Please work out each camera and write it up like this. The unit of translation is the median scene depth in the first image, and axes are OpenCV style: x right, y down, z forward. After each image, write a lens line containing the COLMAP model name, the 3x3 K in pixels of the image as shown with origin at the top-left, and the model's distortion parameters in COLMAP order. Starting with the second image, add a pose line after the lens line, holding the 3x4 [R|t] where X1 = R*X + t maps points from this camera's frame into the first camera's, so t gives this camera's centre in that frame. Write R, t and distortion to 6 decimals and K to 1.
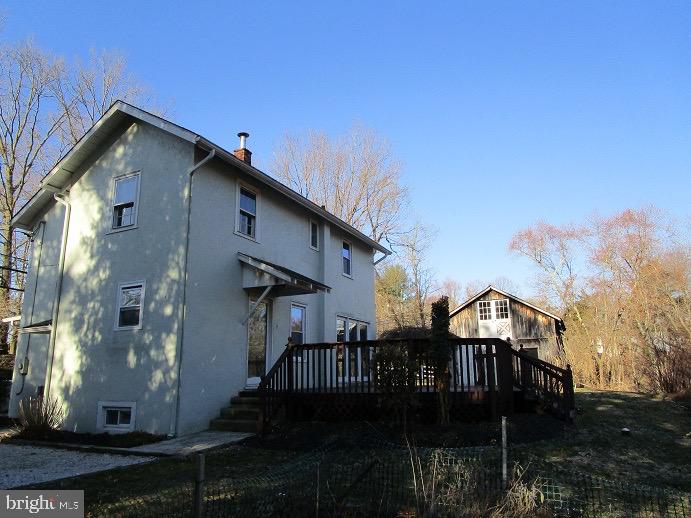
lens RADIAL K [[497.4, 0, 341.0], [0, 497.4, 263.2], [0, 0, 1]] dist [-0.019335, 0.001531]
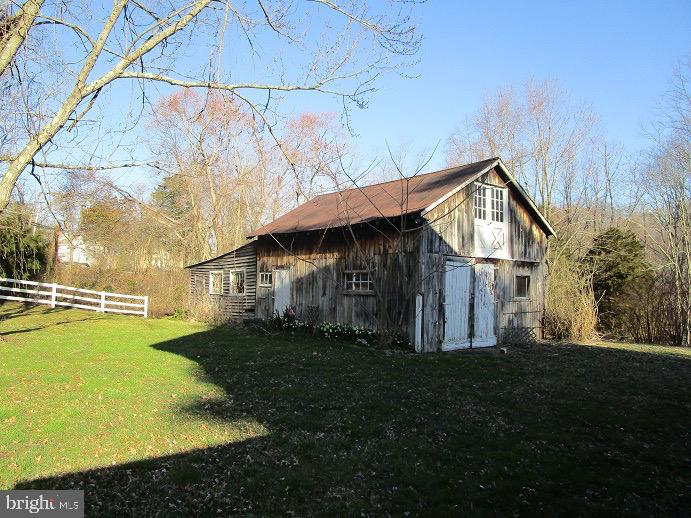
lens RADIAL K [[497.4, 0, 348.7], [0, 497.4, 259.3], [0, 0, 1]] dist [-0.019335, 0.001531]
pose [[0.397667, 0.068883, 0.914941, -0.583706], [-0.232503, 0.972197, 0.027860, 0.408434], [-0.887583, -0.223805, 0.402626, 2.108901]]
